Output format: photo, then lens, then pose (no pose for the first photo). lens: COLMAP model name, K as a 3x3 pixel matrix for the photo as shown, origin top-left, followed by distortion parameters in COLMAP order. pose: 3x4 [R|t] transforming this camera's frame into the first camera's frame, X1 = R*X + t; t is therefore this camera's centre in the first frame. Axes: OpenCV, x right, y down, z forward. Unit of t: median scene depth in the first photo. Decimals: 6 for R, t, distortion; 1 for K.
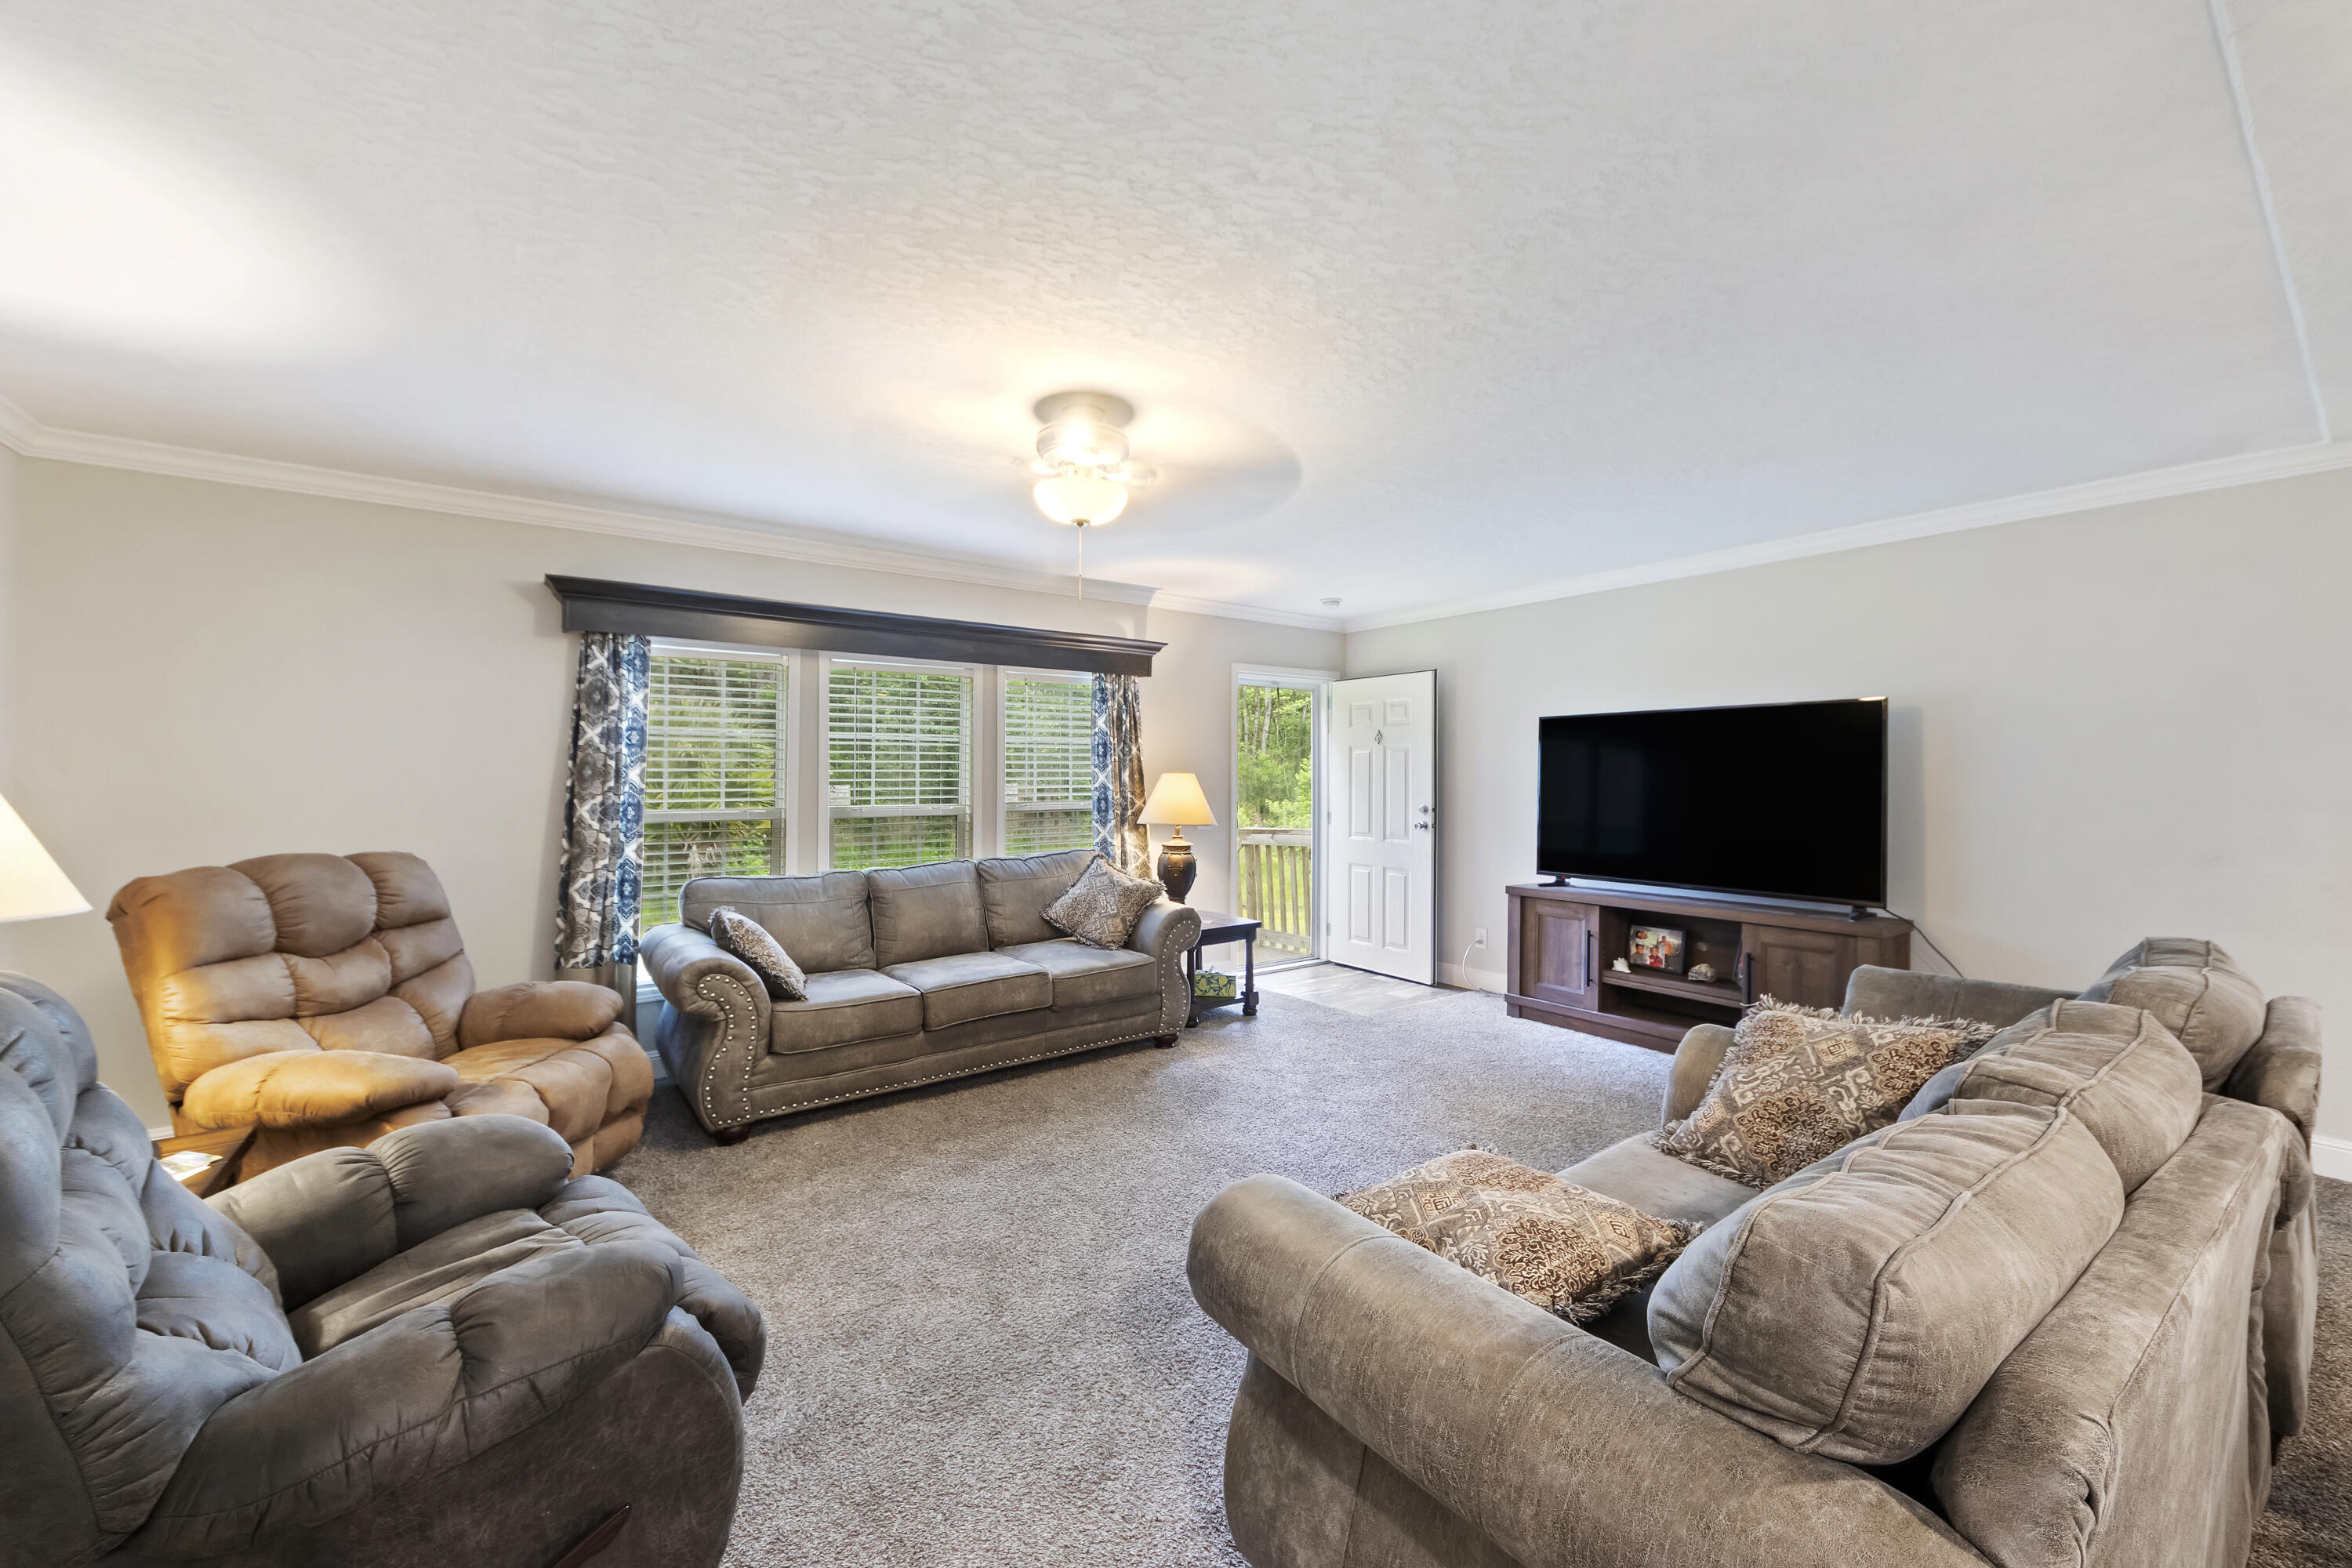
lens RADIAL K [[905.8, 0, 1173.5], [0, 905.8, 774.7], [0, 0, 1]] dist [0.000959, -0.000359]
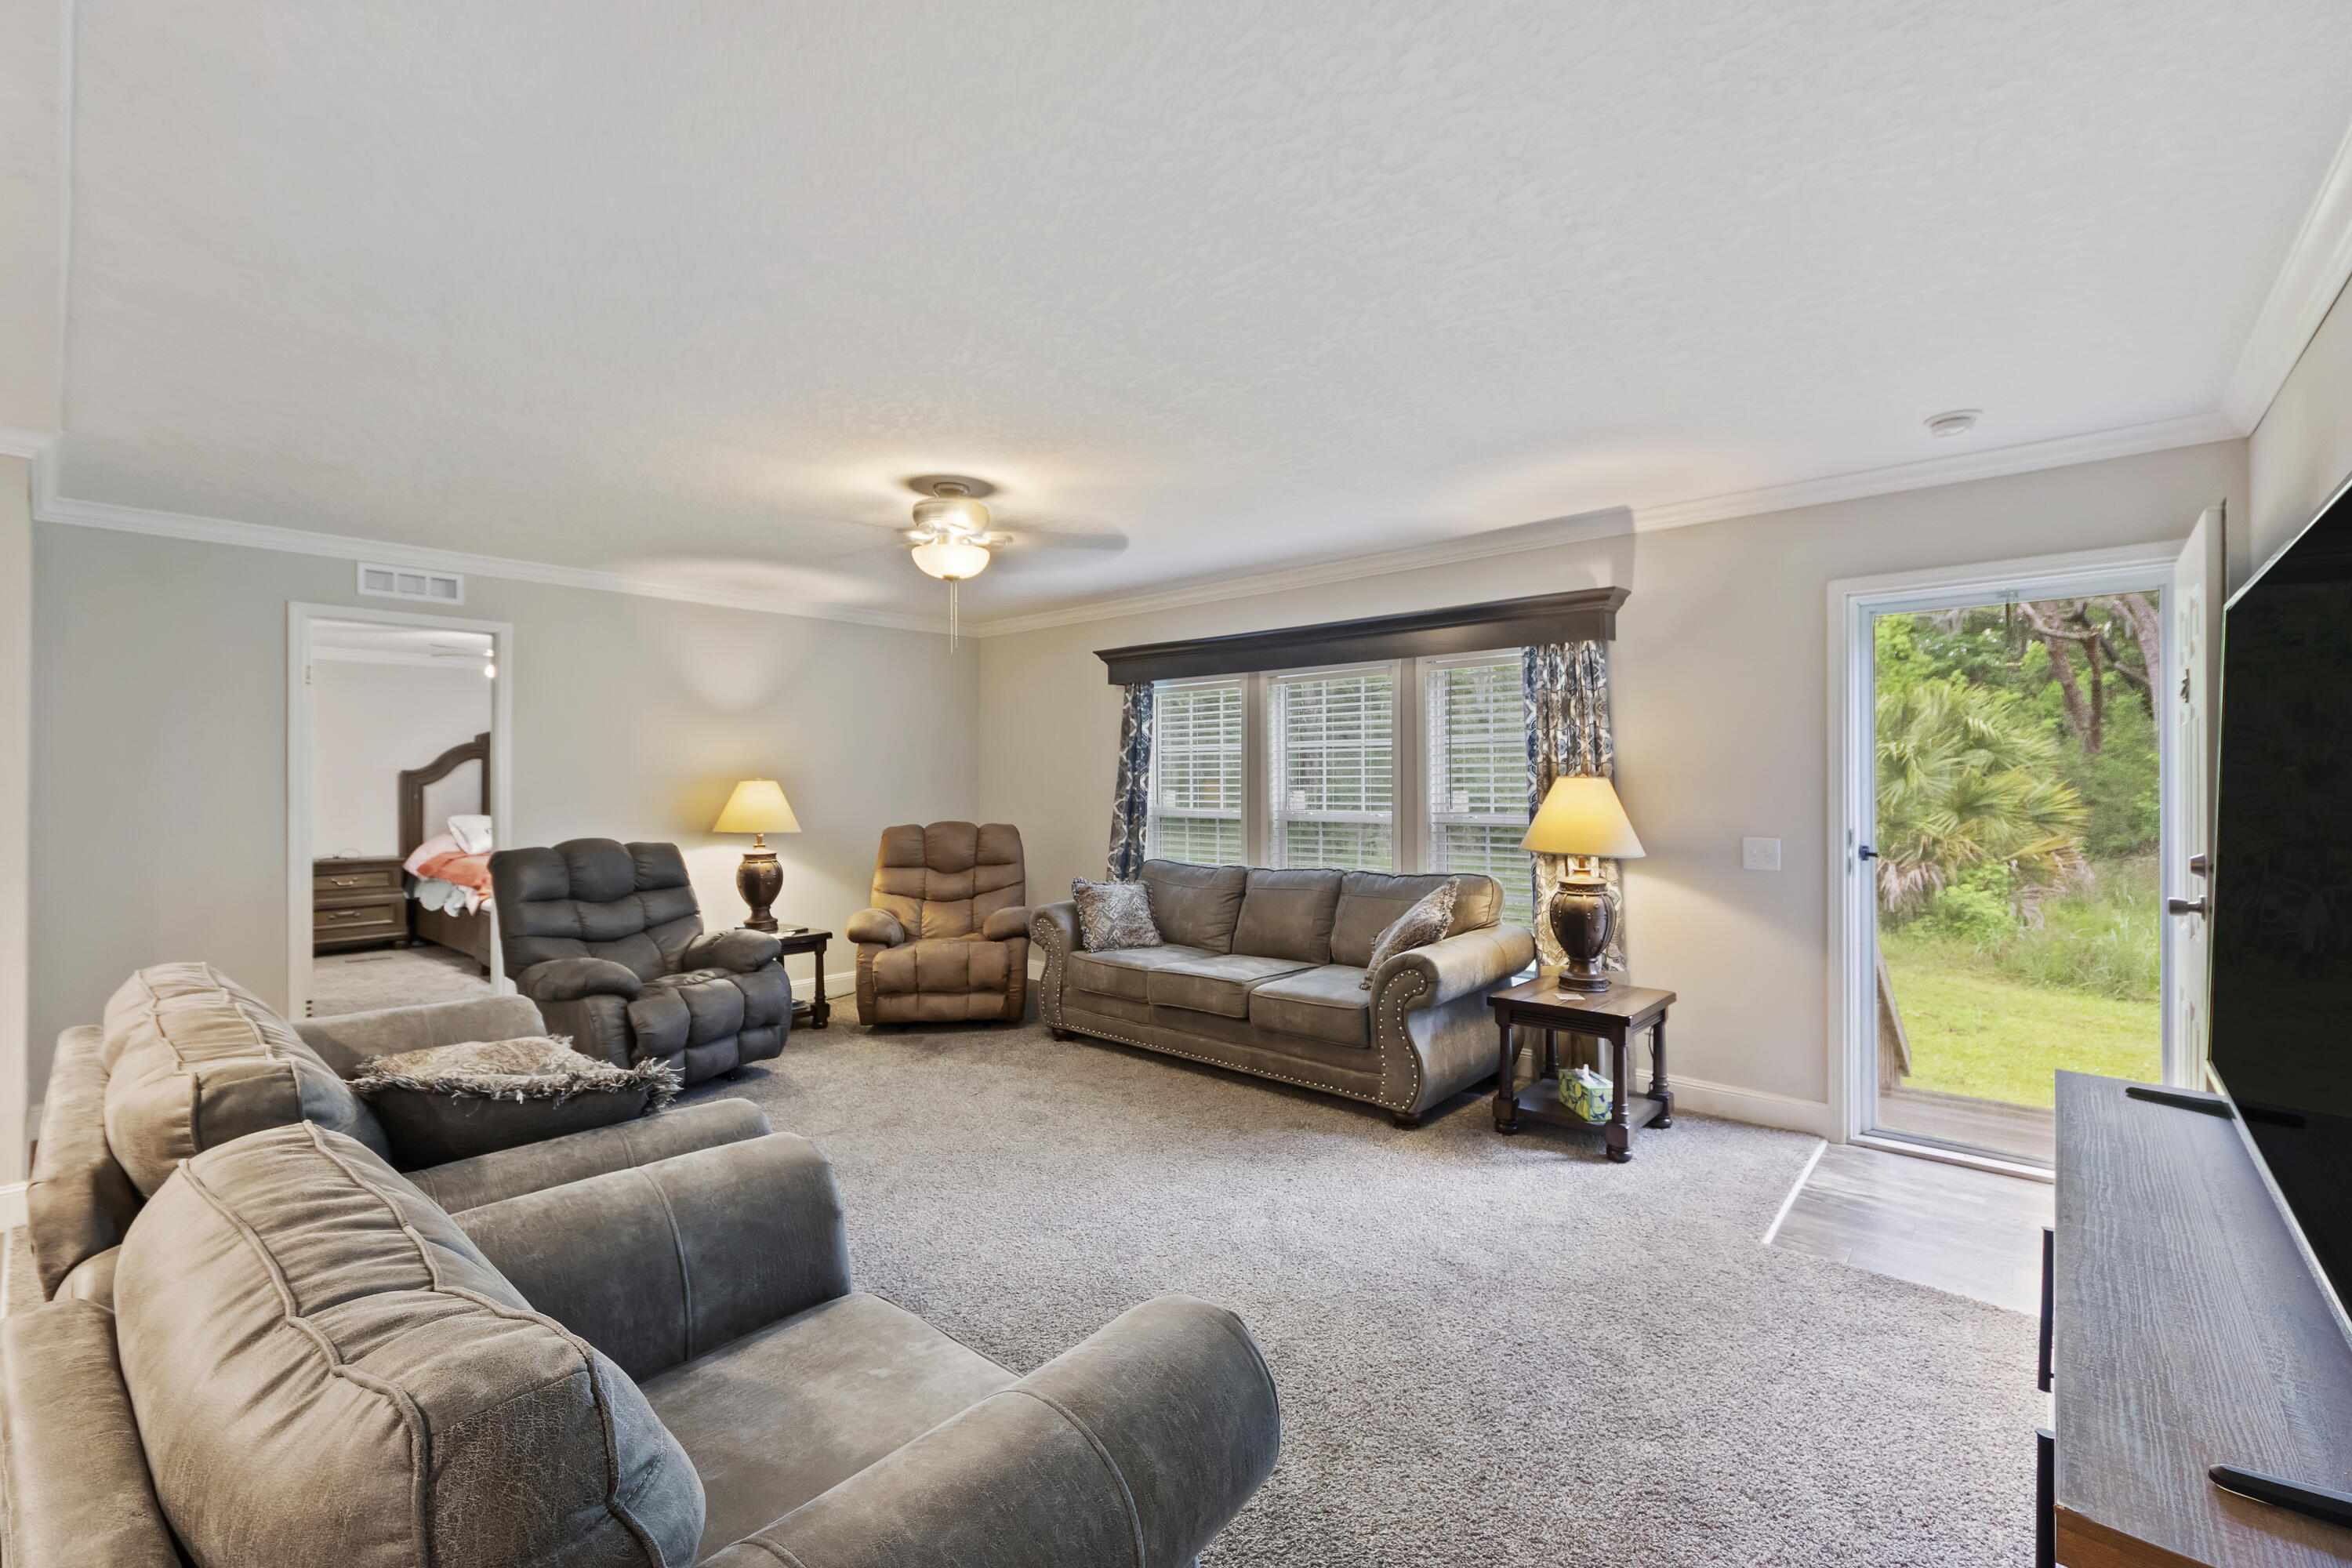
lens RADIAL K [[1001.1, 0, 1184.2], [0, 1001.1, 793.8], [0, 0, 1]] dist [0.000173, 0.000056]
pose [[0.210706, 0.013471, -0.977457, 0.867600], [0.002275, 0.999896, 0.014271, -0.001932], [0.977547, -0.005231, 0.210654, 0.688730]]
